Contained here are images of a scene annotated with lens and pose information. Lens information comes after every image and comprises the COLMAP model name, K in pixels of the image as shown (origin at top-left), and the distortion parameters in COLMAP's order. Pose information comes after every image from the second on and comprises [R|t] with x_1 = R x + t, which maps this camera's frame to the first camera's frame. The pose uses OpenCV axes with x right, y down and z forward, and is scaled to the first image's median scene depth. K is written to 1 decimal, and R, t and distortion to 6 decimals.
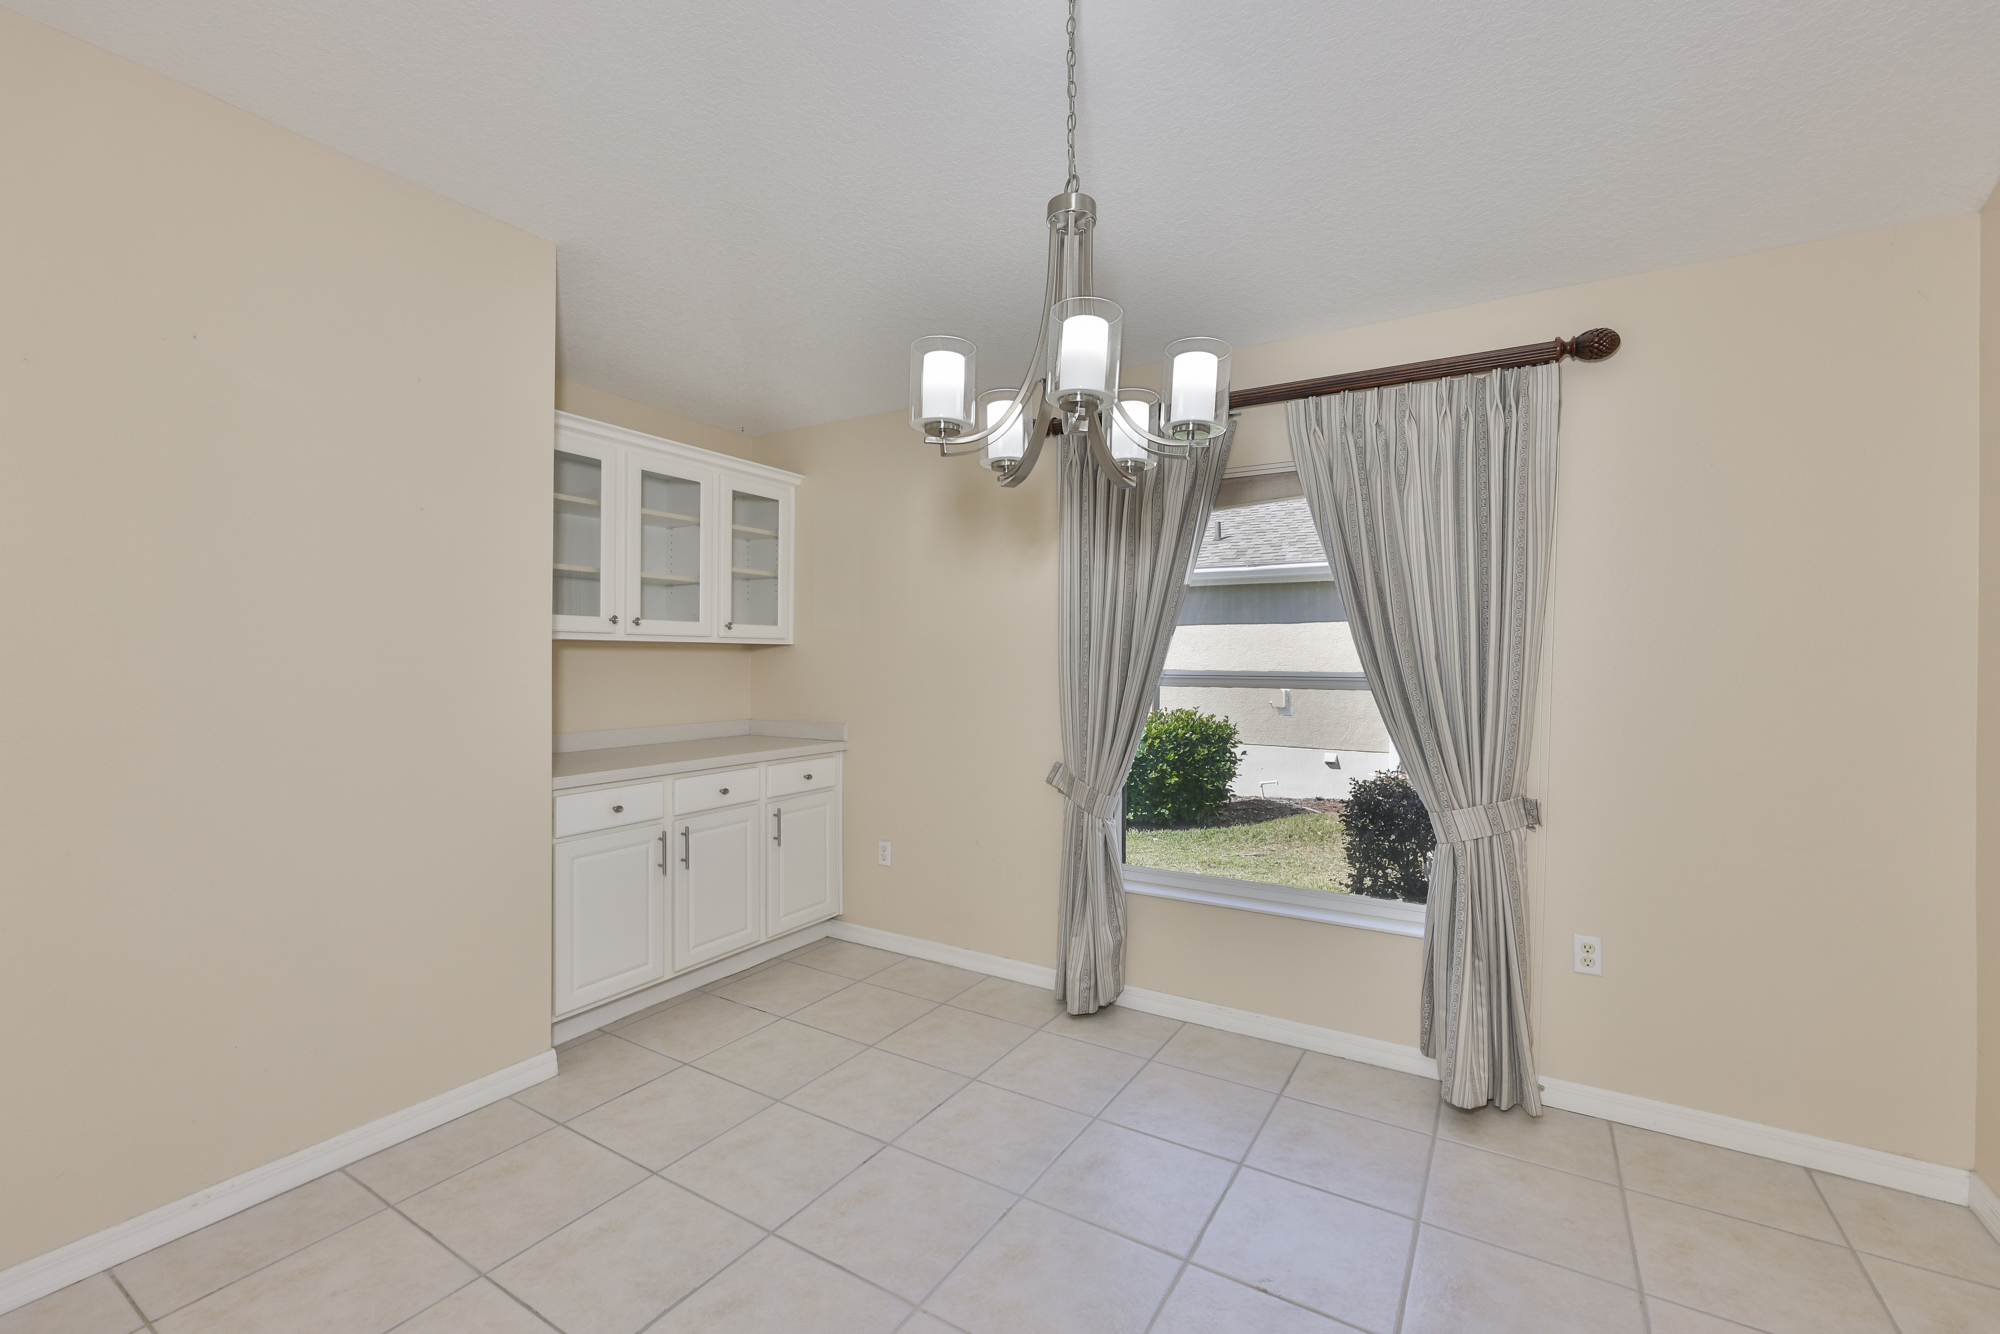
lens RADIAL K [[850.9, 0, 1001.6], [0, 850.9, 653.4], [0, 0, 1]] dist [0.012032, -0.000062]
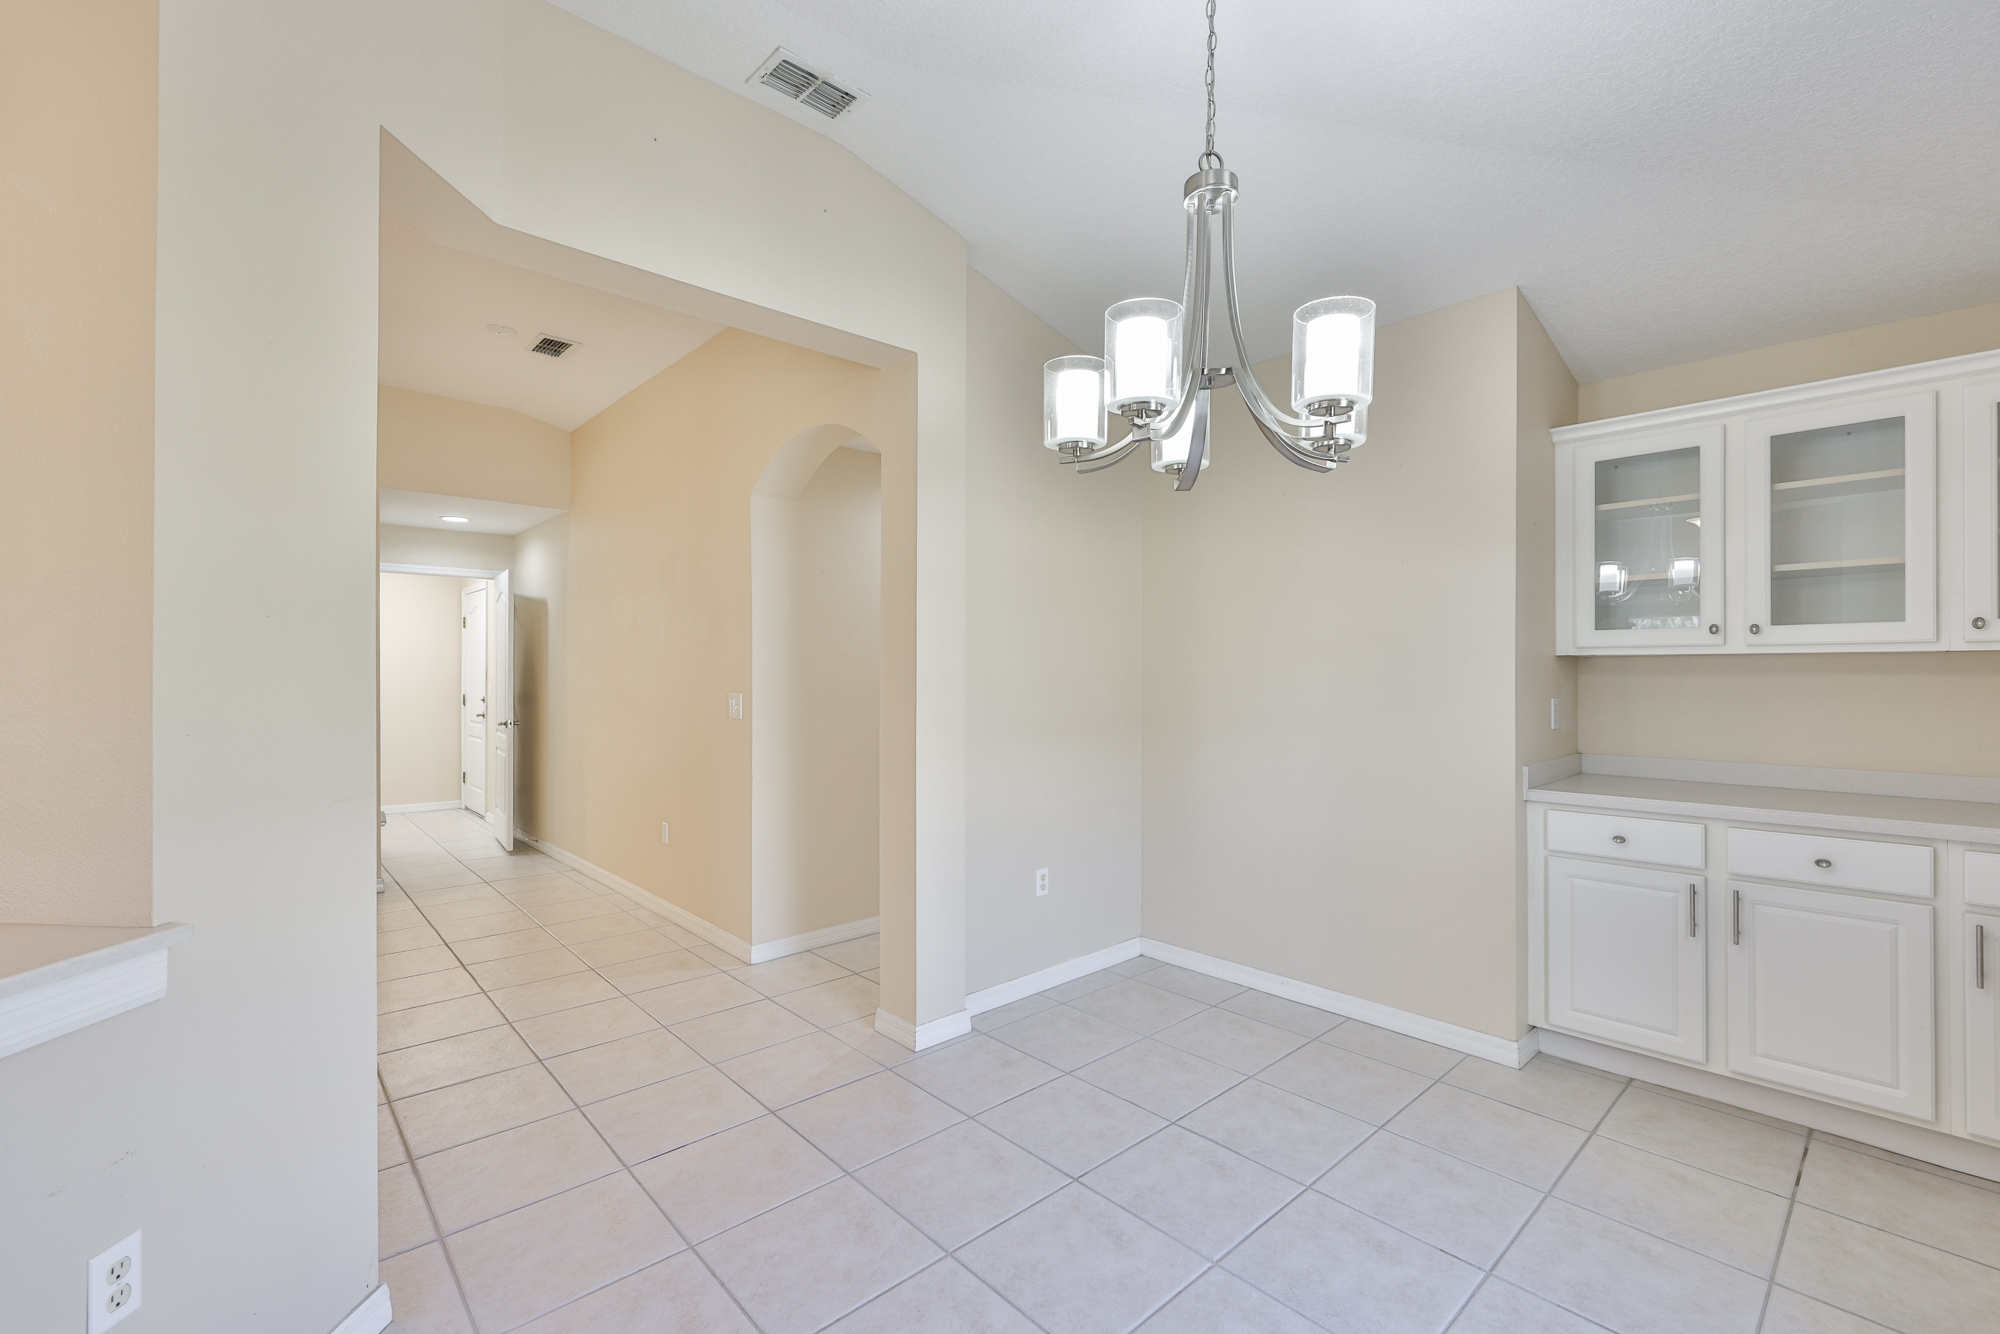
lens RADIAL K [[840.1, 0, 1005.9], [0, 840.1, 663.2], [0, 0, 1]] dist [-0.002436, -0.000056]
pose [[-0.265231, -0.028212, -0.963772, 0.565076], [-0.006084, 0.999601, -0.027587, 0.021899], [0.964166, -0.001453, -0.265297, 0.576015]]
